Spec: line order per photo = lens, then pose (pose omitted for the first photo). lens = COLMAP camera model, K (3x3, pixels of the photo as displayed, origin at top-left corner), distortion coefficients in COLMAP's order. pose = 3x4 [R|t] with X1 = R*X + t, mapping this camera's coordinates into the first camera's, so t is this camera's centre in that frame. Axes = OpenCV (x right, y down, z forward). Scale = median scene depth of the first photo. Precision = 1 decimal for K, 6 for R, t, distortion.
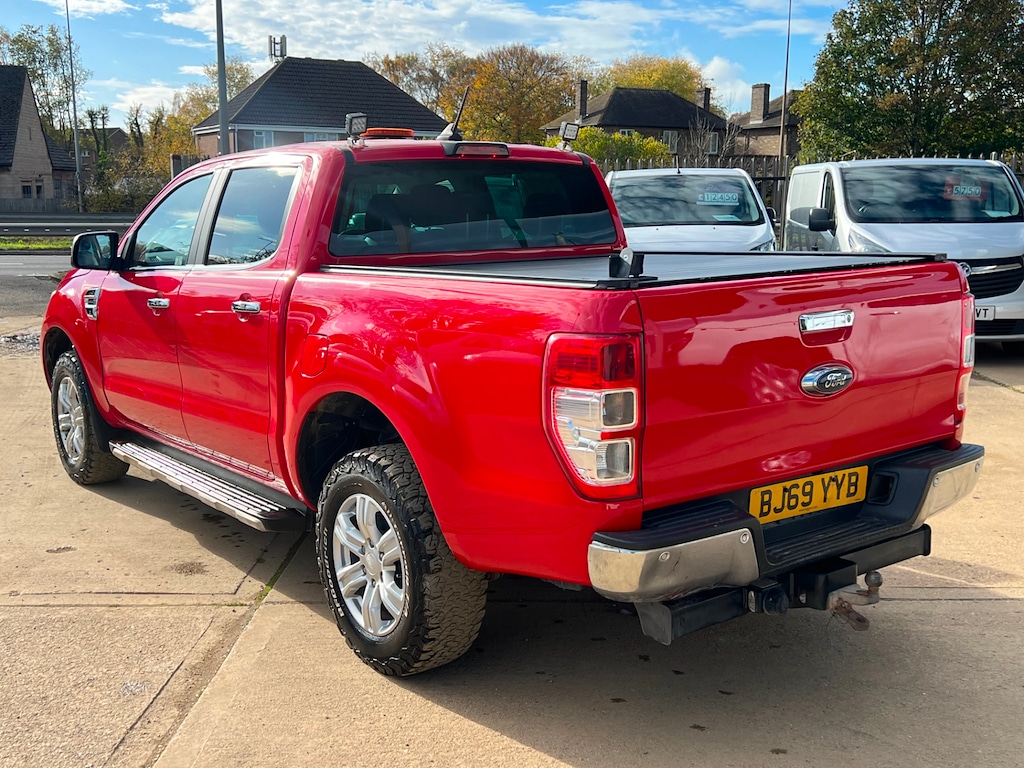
lens RADIAL K [[1131.1, 0, 512.0], [0, 1131.1, 384.0], [0, 0, 1]] dist [0.097682, -0.178327]
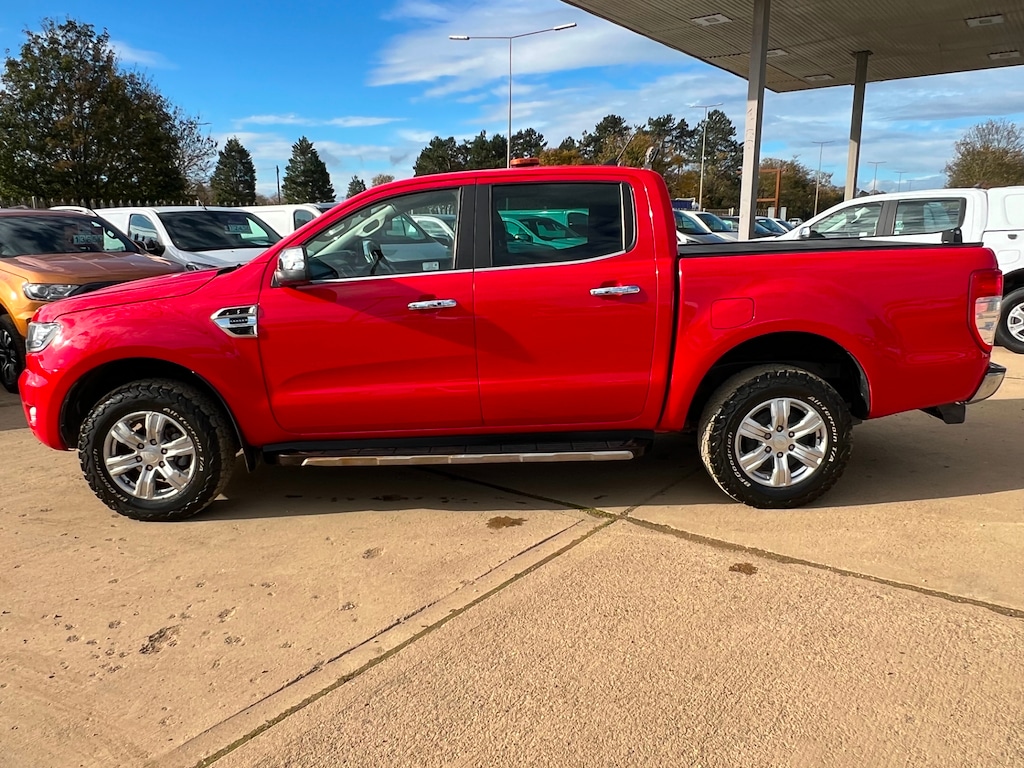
lens RADIAL K [[770.6, 0, 512.0], [0, 770.6, 384.0], [0, 0, 1]] dist [-0.001168, 0.000194]
pose [[0.596599, -0.163764, 0.785653, -1.063363], [0.145487, 0.984808, 0.094799, -0.067076], [-0.789242, 0.057746, 0.611361, 0.591249]]
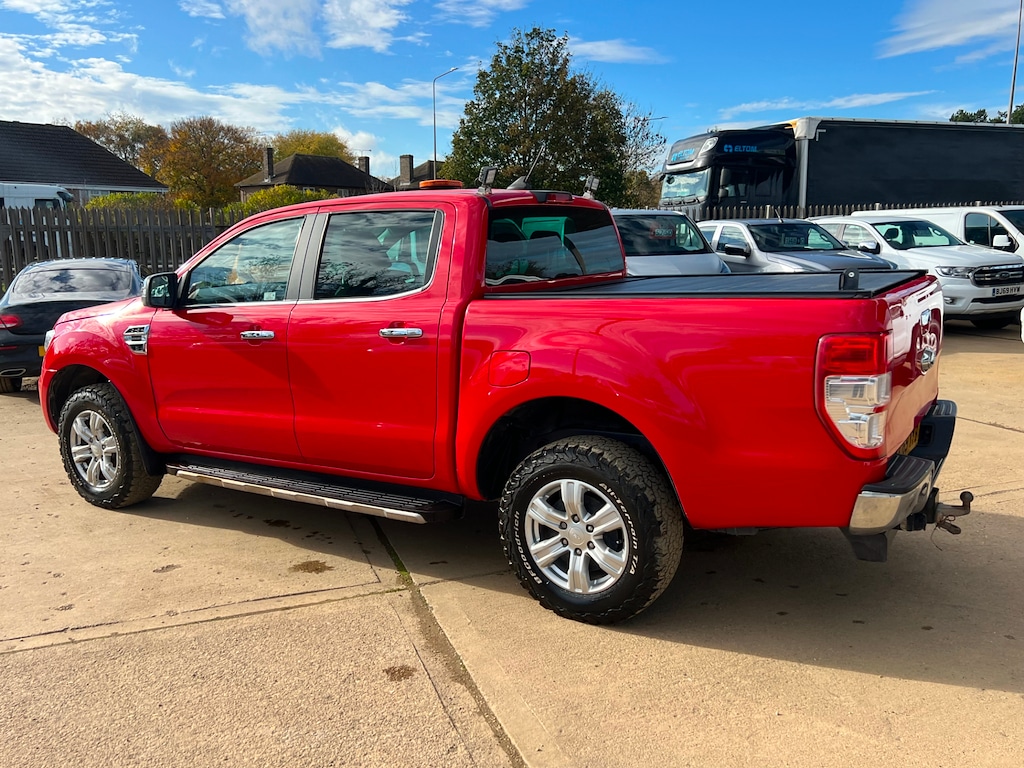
lens RADIAL K [[870.7, 0, 526.9], [0, 870.7, 381.6], [0, 0, 1]] dist [0.081028, -0.123264]
pose [[0.932317, -0.070481, 0.354707, -0.455107], [0.071799, 0.997374, 0.009461, -0.017861], [-0.354442, 0.016647, 0.934930, 0.130096]]
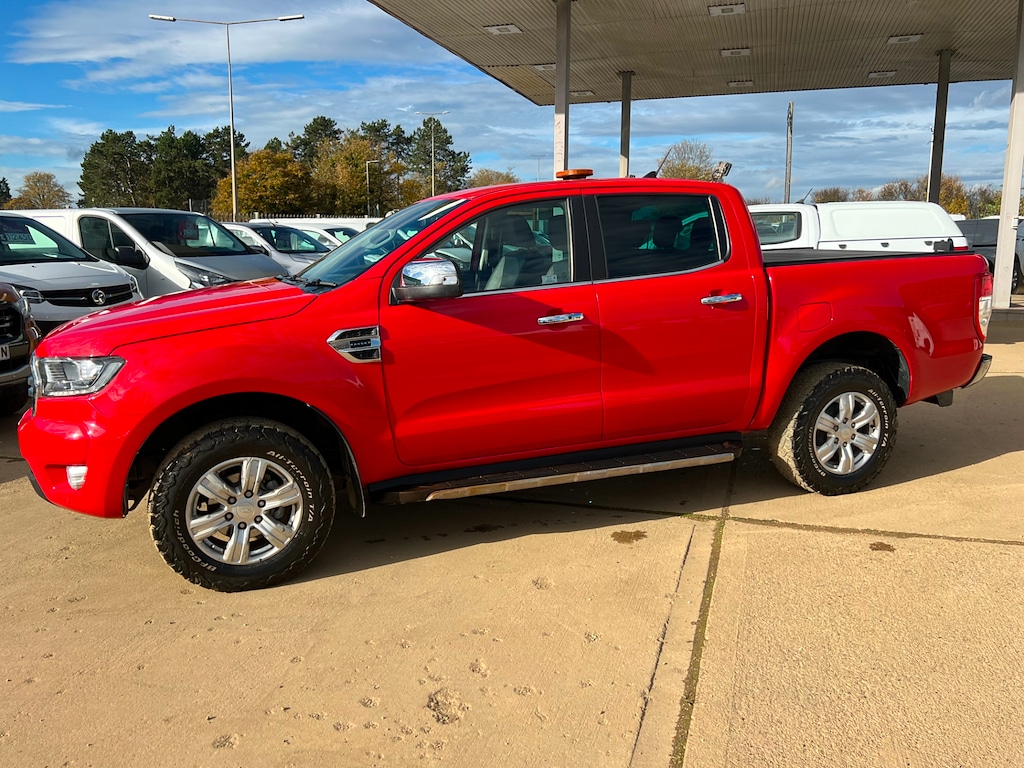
lens RADIAL K [[821.5, 0, 517.9], [0, 821.5, 385.3], [0, 0, 1]] dist [0.061150, -0.067877]
pose [[0.271685, -0.172115, 0.946870, -1.305975], [0.171865, 0.976739, 0.128232, -0.142142], [-0.946916, 0.127895, 0.294946, 1.003531]]
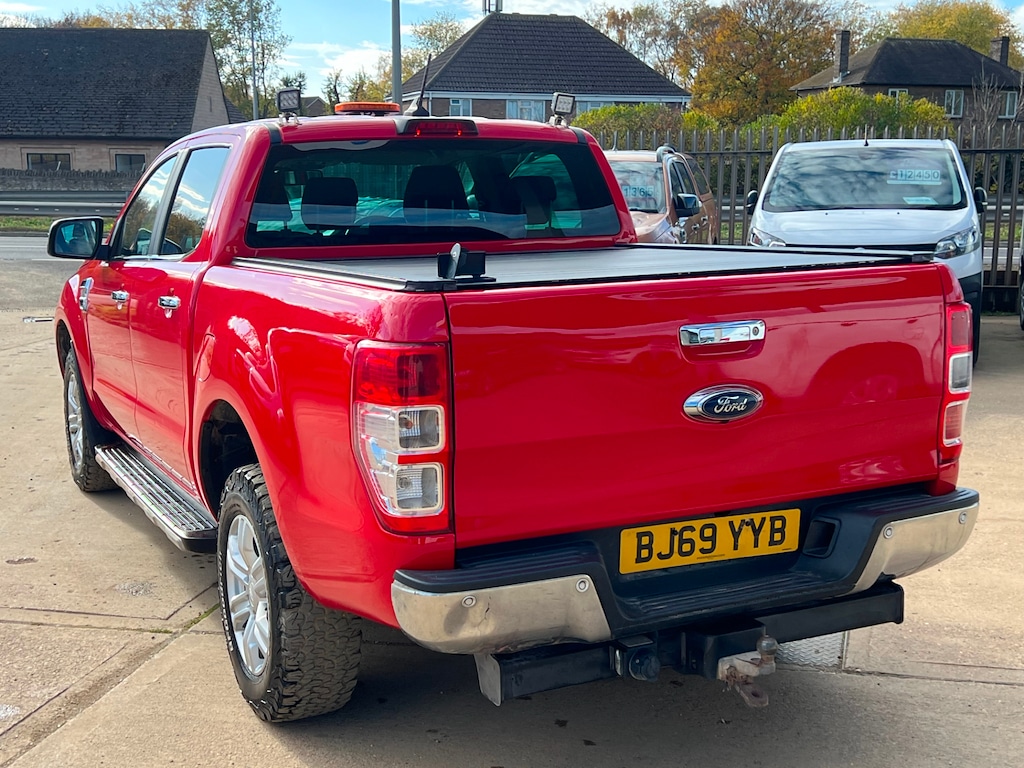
lens RADIAL K [[1328.1, 0, 512.0], [0, 1328.1, 384.0], [0, 0, 1]] dist [0.174856, -0.509026]
pose [[0.981435, 0.029252, -0.189551, 0.248903], [-0.030420, 0.999532, -0.003258, -0.008079], [0.189367, 0.008963, 0.981866, 0.005117]]
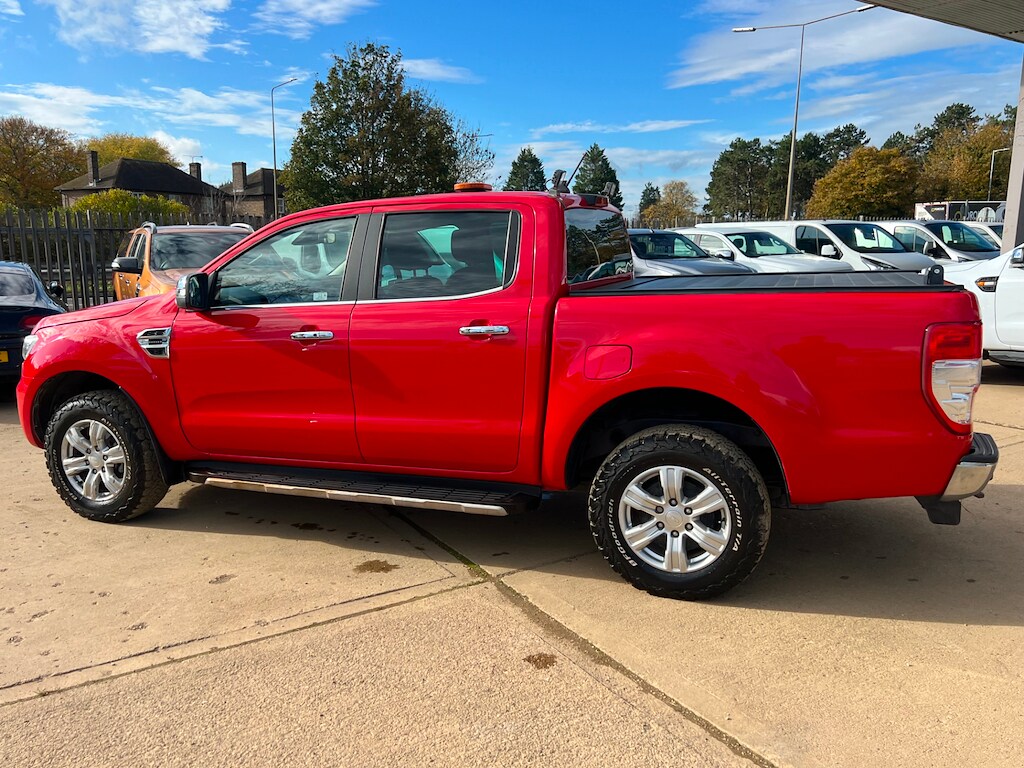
lens RADIAL K [[821.5, 0, 517.9], [0, 821.5, 385.3], [0, 0, 1]] dist [0.061150, -0.067877]
pose [[0.841376, -0.095382, 0.531967, -0.698648], [0.094079, 0.995124, 0.029627, -0.034440], [-0.532199, 0.025120, 0.846247, 0.273240]]
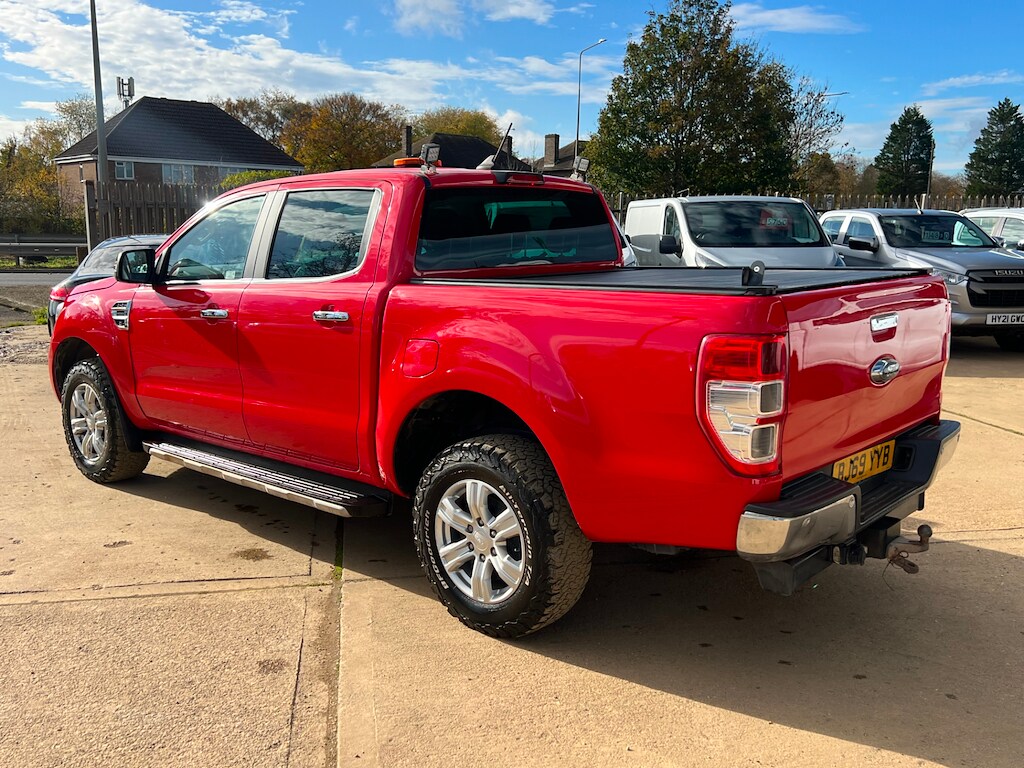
lens RADIAL K [[947.9, 0, 522.6], [0, 947.9, 381.8], [0, 0, 1]] dist [0.086315, -0.135750]
pose [[0.980997, -0.021600, 0.192815, -0.242080], [0.021608, 0.999764, 0.002060, -0.001453], [-0.192815, 0.002145, 0.981233, 0.054499]]
